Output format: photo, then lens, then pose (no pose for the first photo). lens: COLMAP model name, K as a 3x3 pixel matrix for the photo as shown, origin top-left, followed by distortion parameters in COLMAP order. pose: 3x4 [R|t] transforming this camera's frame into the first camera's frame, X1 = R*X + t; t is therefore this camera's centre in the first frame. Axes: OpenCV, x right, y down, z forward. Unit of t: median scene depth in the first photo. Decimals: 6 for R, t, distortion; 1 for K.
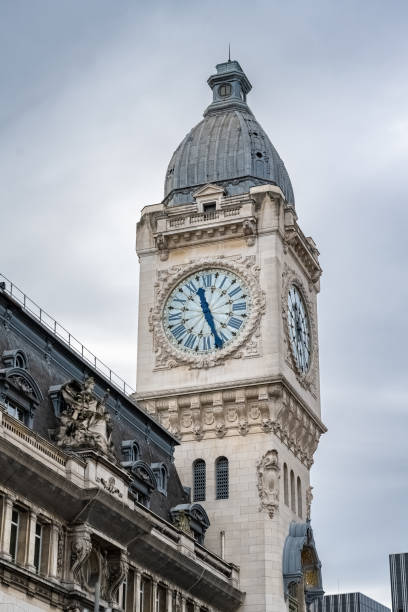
lens RADIAL K [[1167.4, 0, 187.9], [0, 1167.4, 306.5], [0, 0, 1]] dist [0.011865, -0.277095]
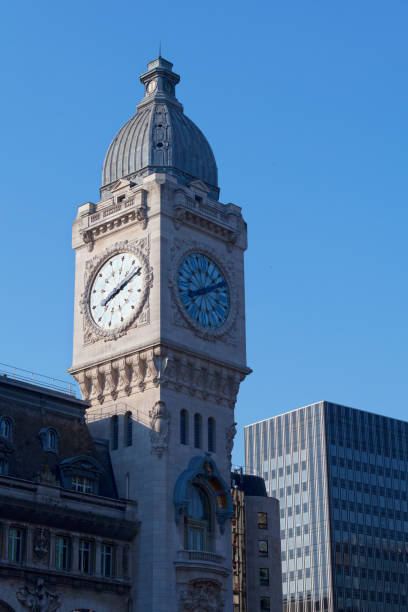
lens RADIAL K [[1167.4, 0, 187.9], [0, 1167.4, 306.5], [0, 0, 1]] dist [0.011865, -0.277095]
pose [[0.928395, -0.152447, -0.338884, 0.485952], [0.176754, 0.983364, 0.041863, -0.016996], [0.326865, -0.098765, 0.939896, -0.100603]]
